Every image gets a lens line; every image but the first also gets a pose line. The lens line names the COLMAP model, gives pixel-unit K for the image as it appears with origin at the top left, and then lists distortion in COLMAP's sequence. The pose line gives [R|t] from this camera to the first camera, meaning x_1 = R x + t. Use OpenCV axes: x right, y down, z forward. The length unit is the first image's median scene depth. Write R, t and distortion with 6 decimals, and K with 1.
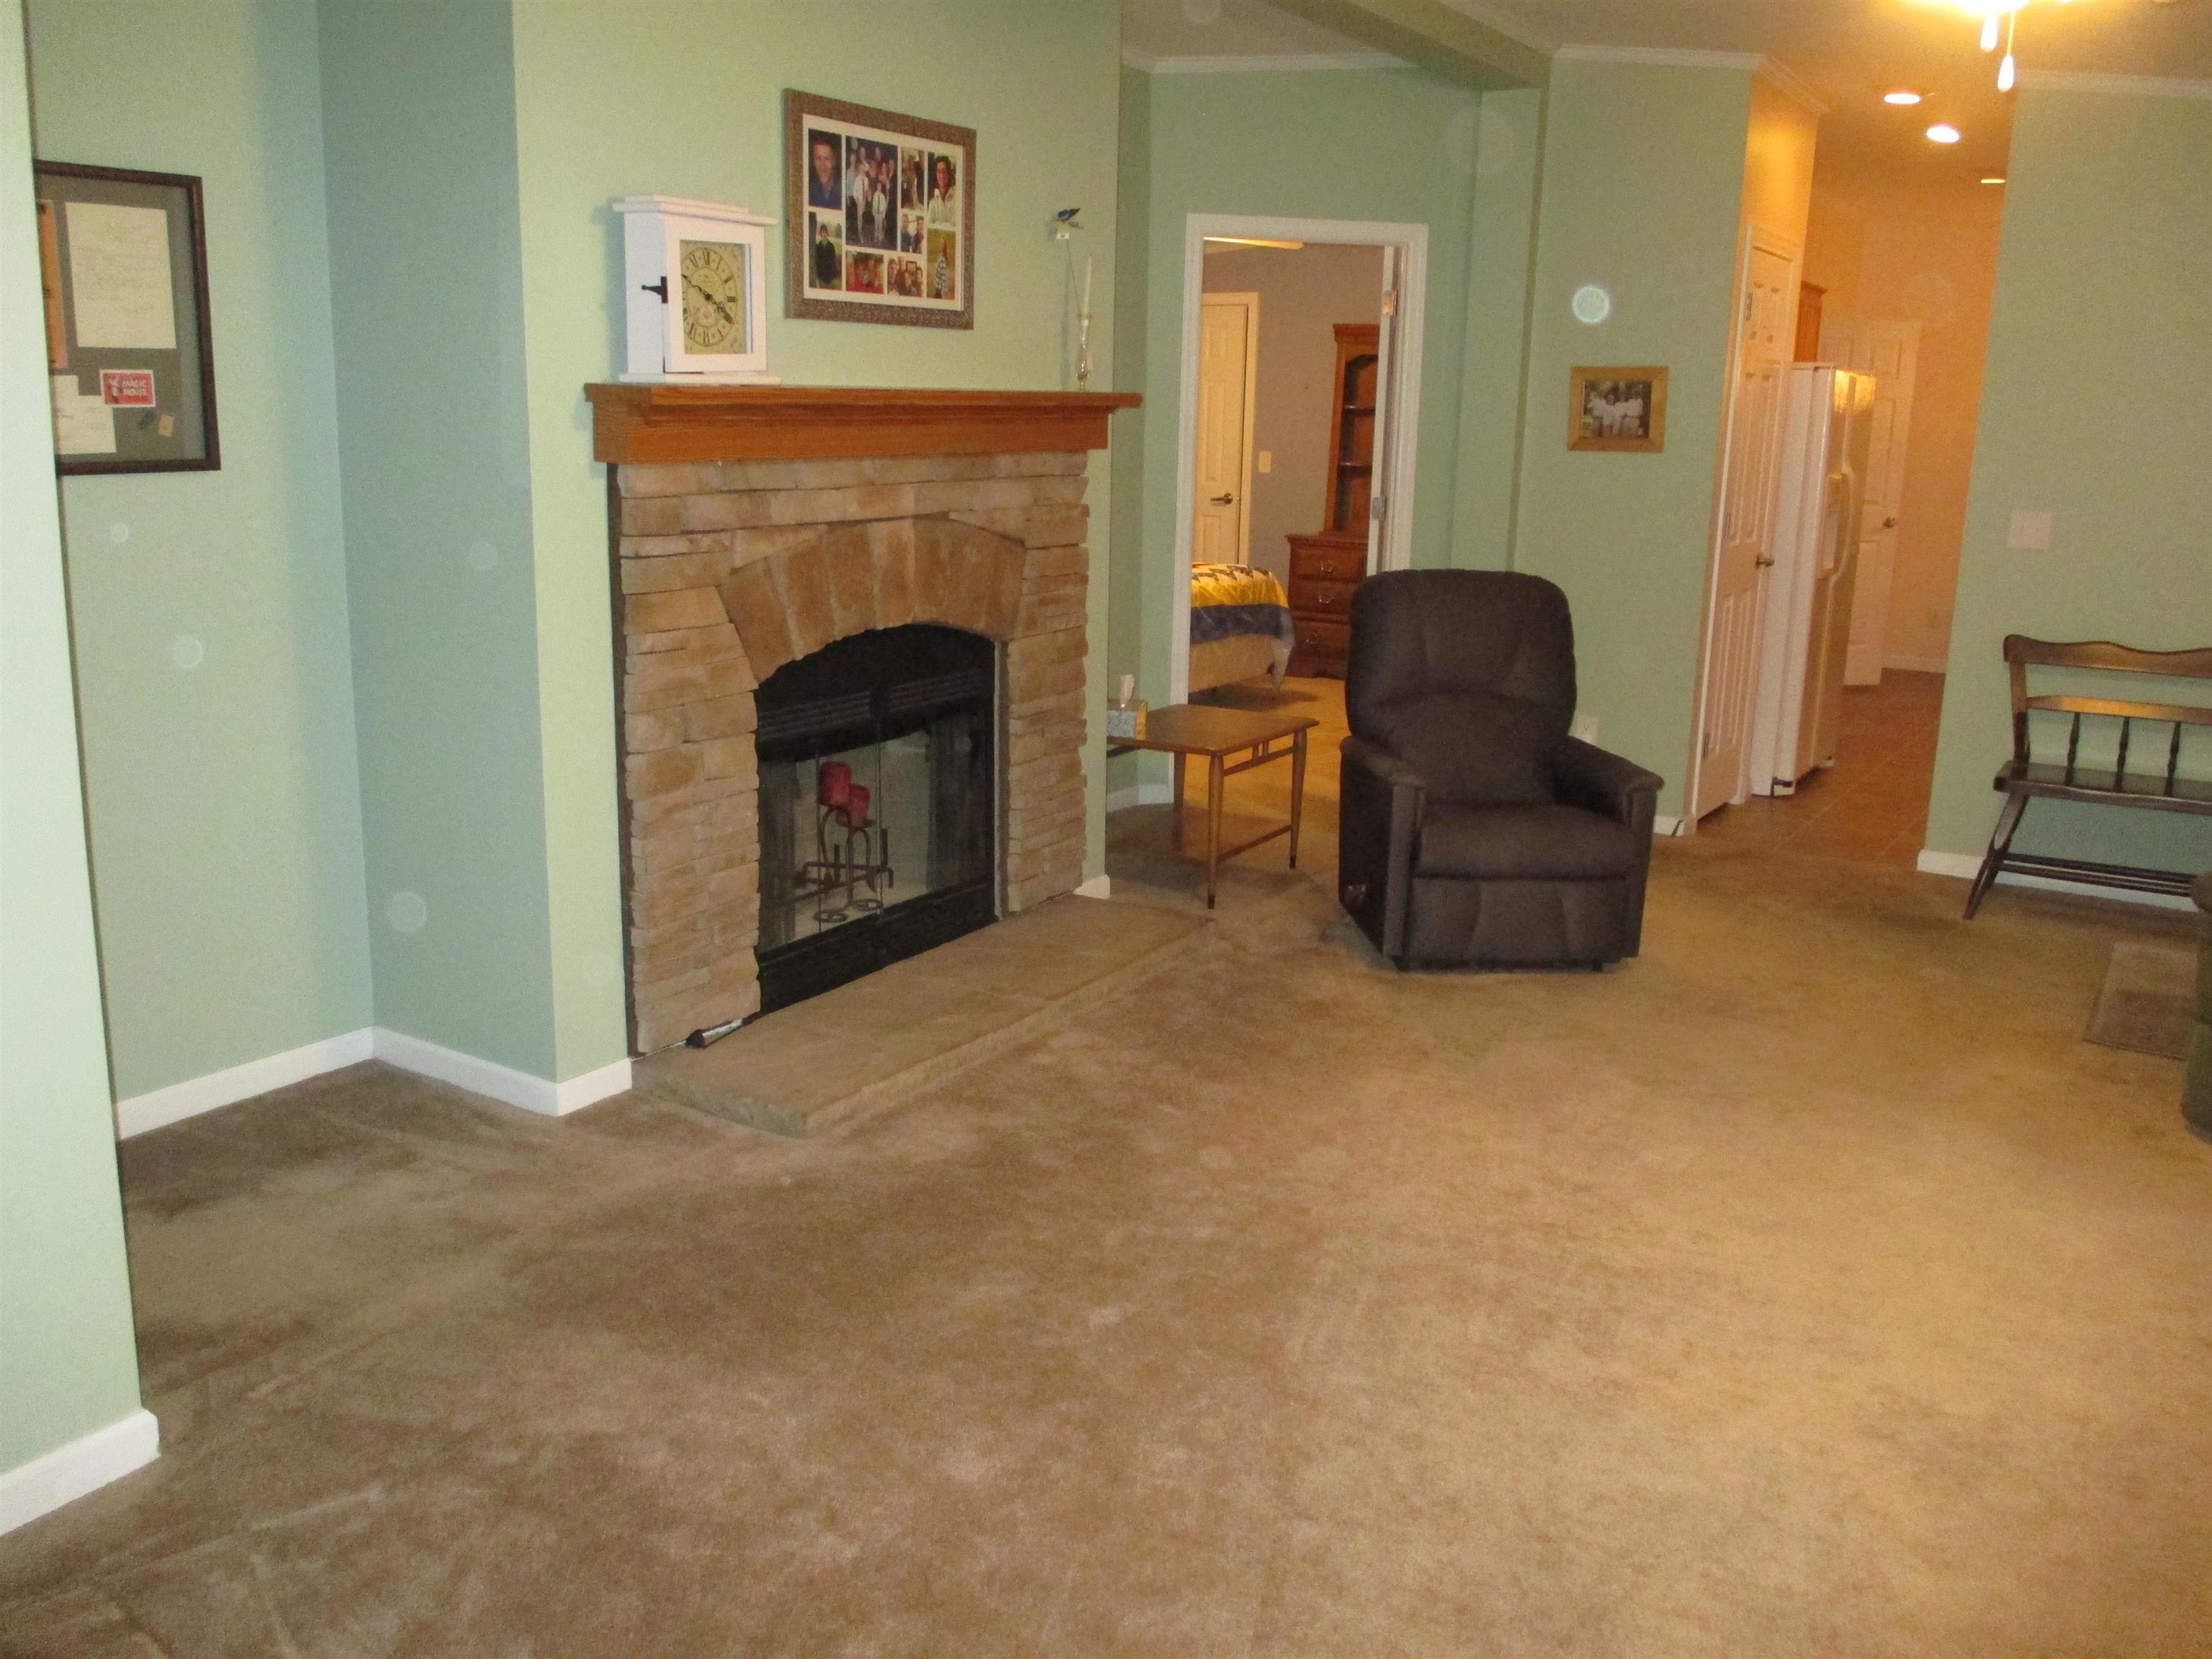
lens RADIAL K [[1822.4, 0, 1107.3], [0, 1822.4, 830.1], [0, 0, 1]] dist [-0.046681, -0.002916]
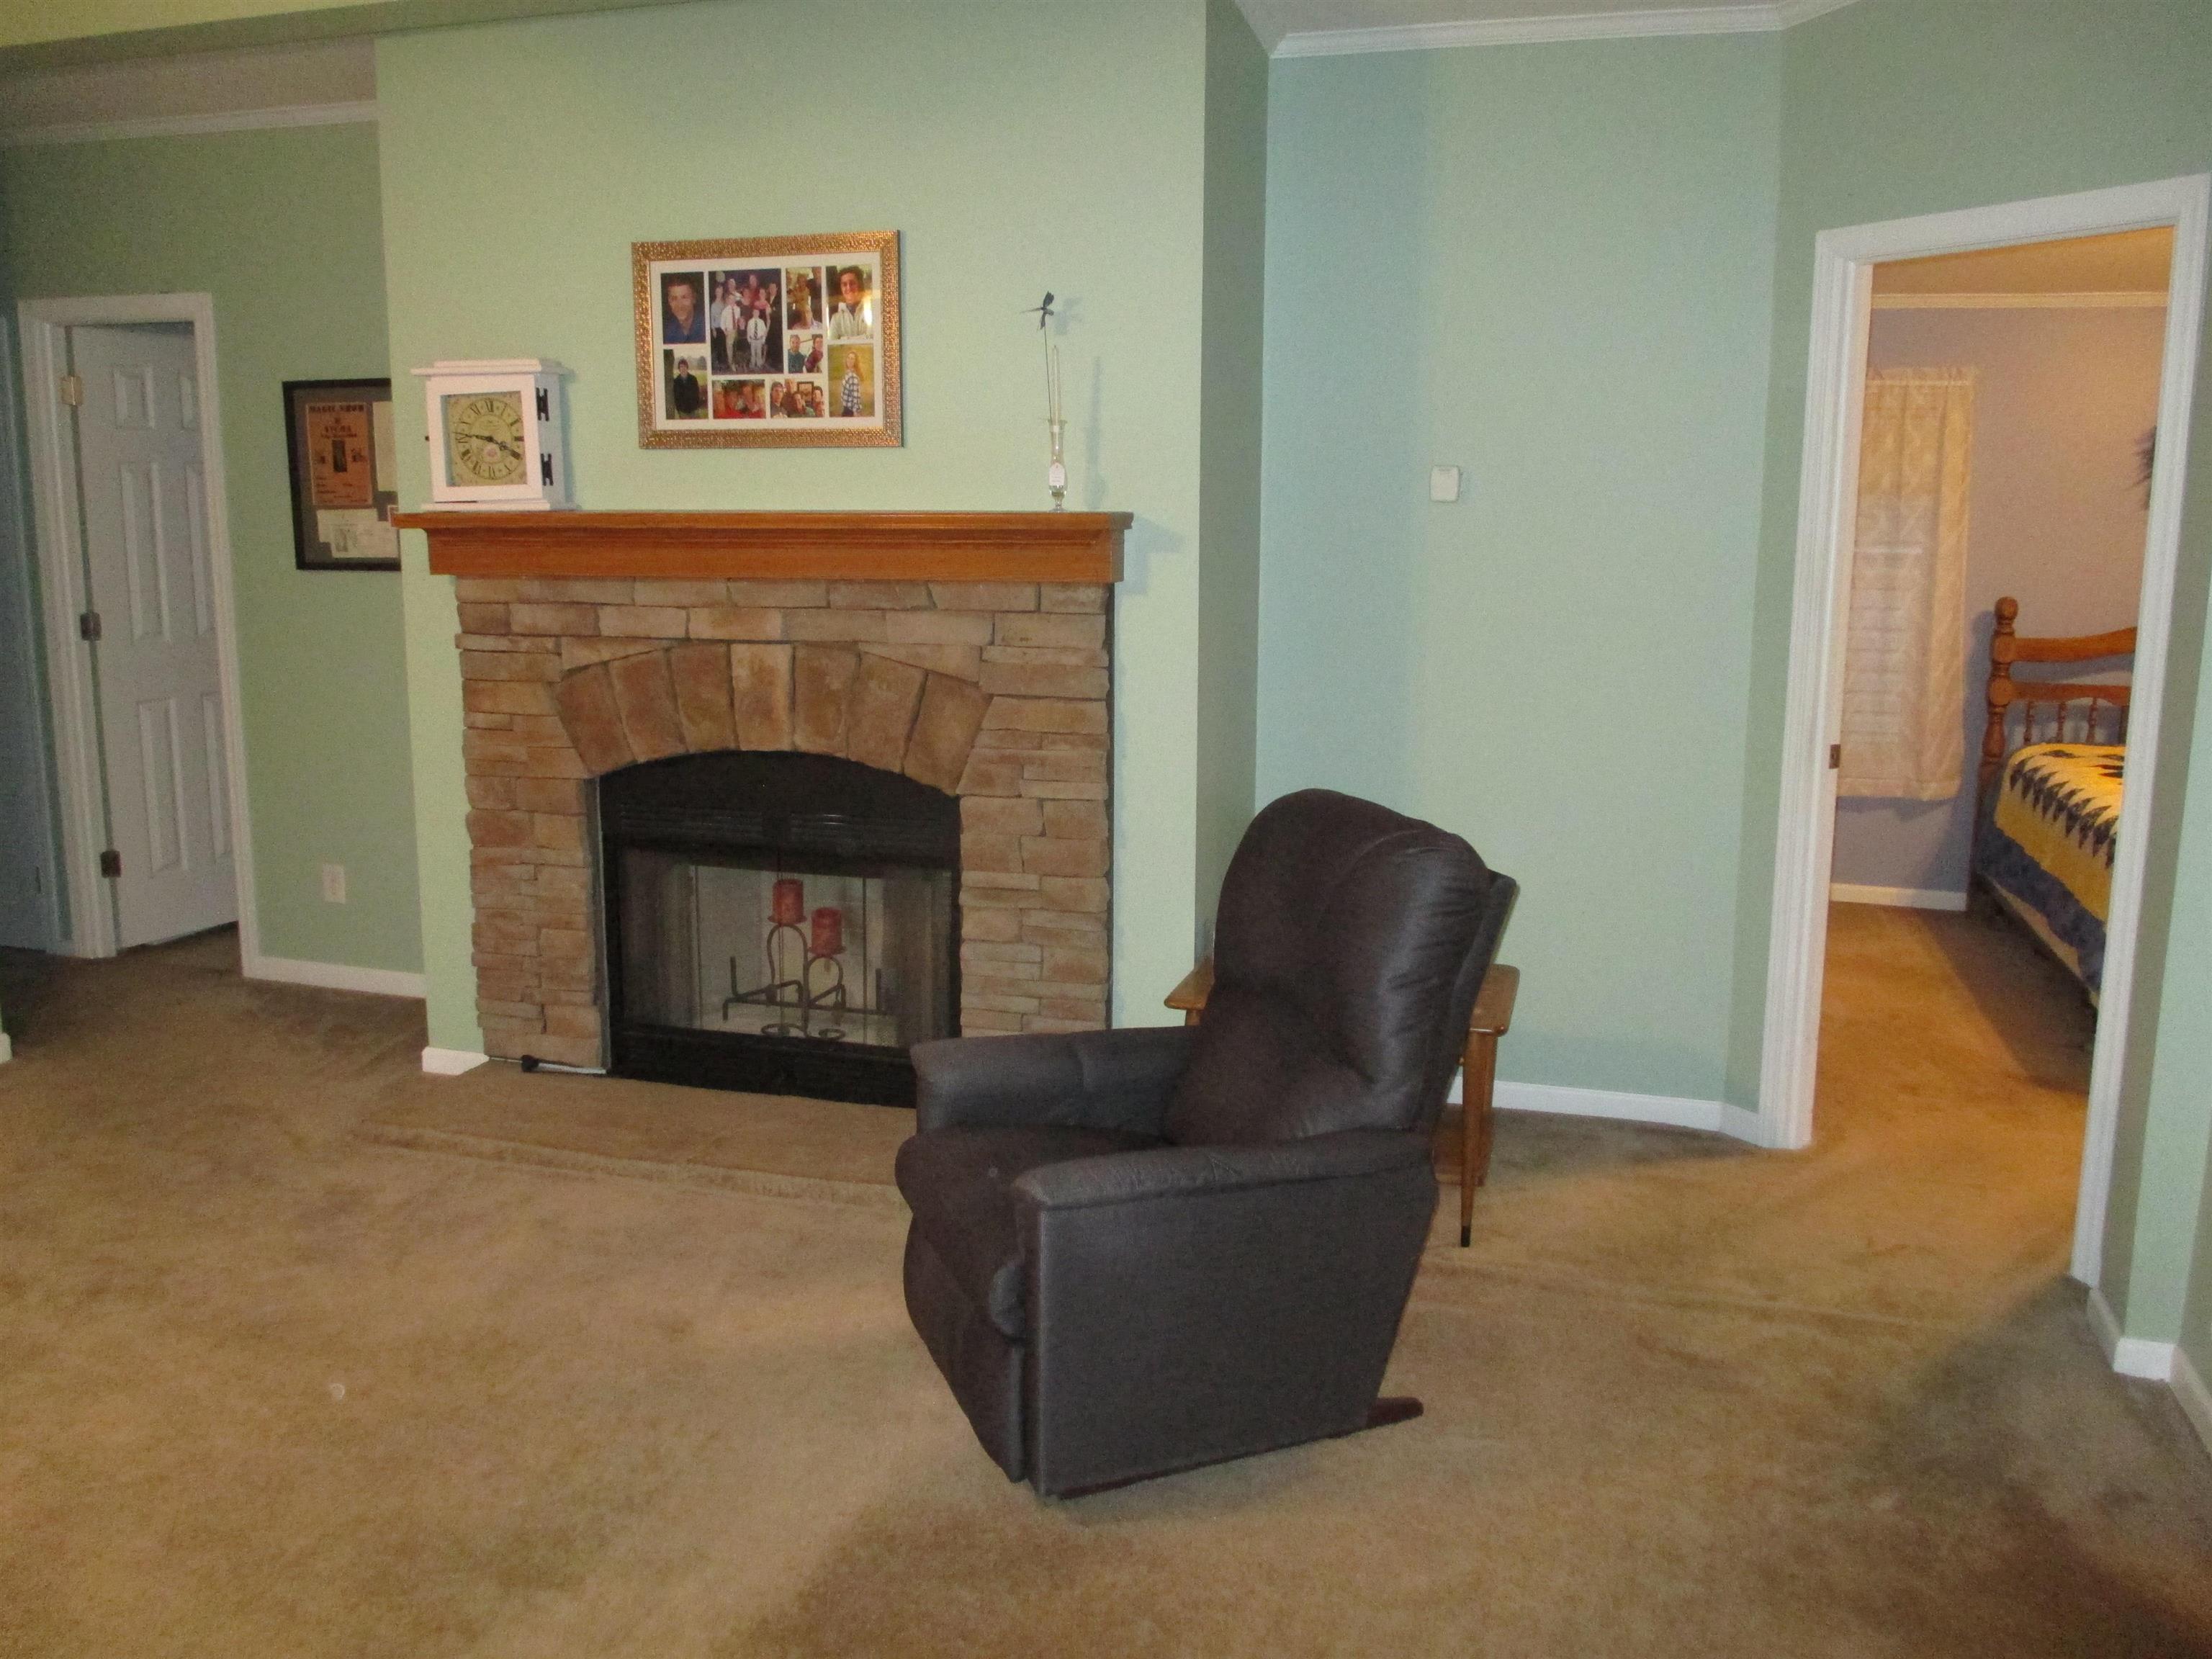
lens RADIAL K [[1822.4, 0, 1106.5], [0, 1822.4, 823.2], [0, 0, 1]] dist [-0.046681, -0.002916]
pose [[0.258067, 0.147989, -0.954726, 0.935833], [-0.224042, 0.970428, 0.089863, -0.217596], [0.939791, 0.190708, 0.283591, 0.963473]]
